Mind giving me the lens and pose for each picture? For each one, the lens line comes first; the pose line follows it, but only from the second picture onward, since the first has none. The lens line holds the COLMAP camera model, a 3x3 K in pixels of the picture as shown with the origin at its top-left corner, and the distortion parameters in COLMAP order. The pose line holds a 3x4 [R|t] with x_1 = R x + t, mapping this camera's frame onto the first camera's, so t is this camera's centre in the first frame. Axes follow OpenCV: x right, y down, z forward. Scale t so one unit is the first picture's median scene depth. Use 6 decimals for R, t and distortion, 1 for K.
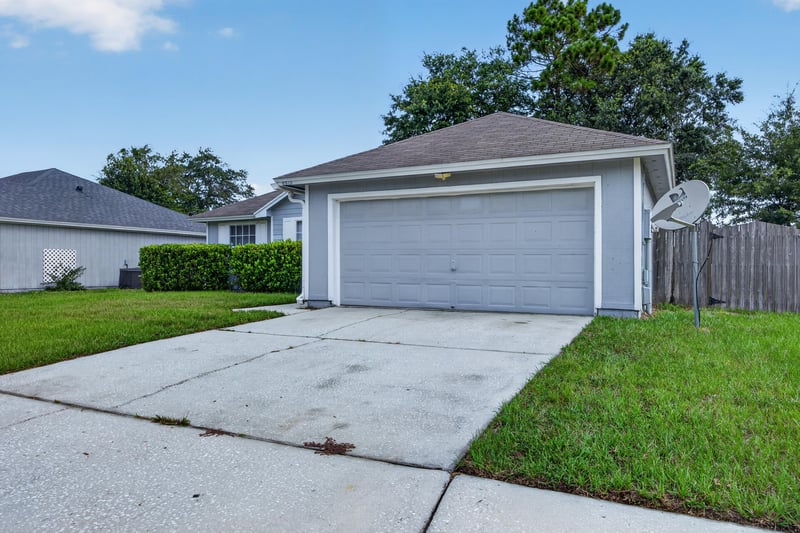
lens RADIAL K [[550.8, 0, 410.8], [0, 550.8, 264.8], [0, 0, 1]] dist [-0.006785, -0.000865]
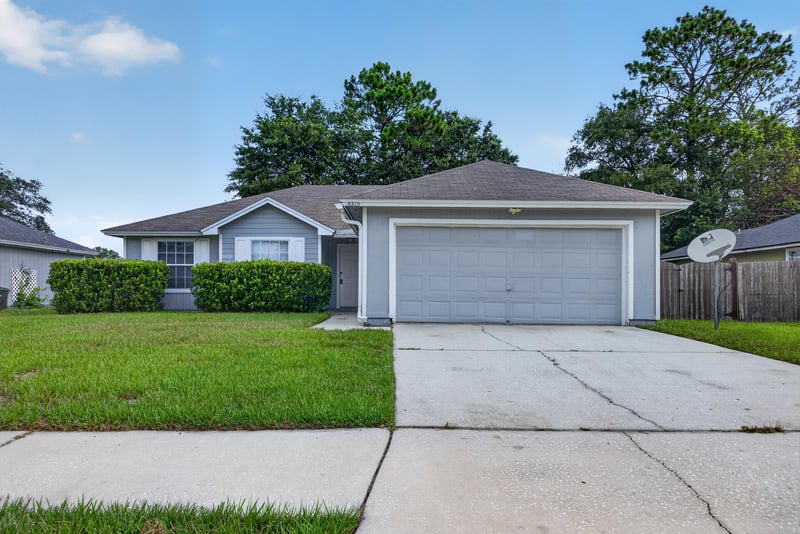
lens RADIAL K [[467.5, 0, 401.2], [0, 467.5, 285.8], [0, 0, 1]] dist [0.002201, -0.001670]
pose [[0.895304, 0.010358, 0.445335, -0.379979], [-0.009038, 0.999946, -0.005087, 0.004843], [-0.445363, 0.000529, 0.895350, 0.129919]]
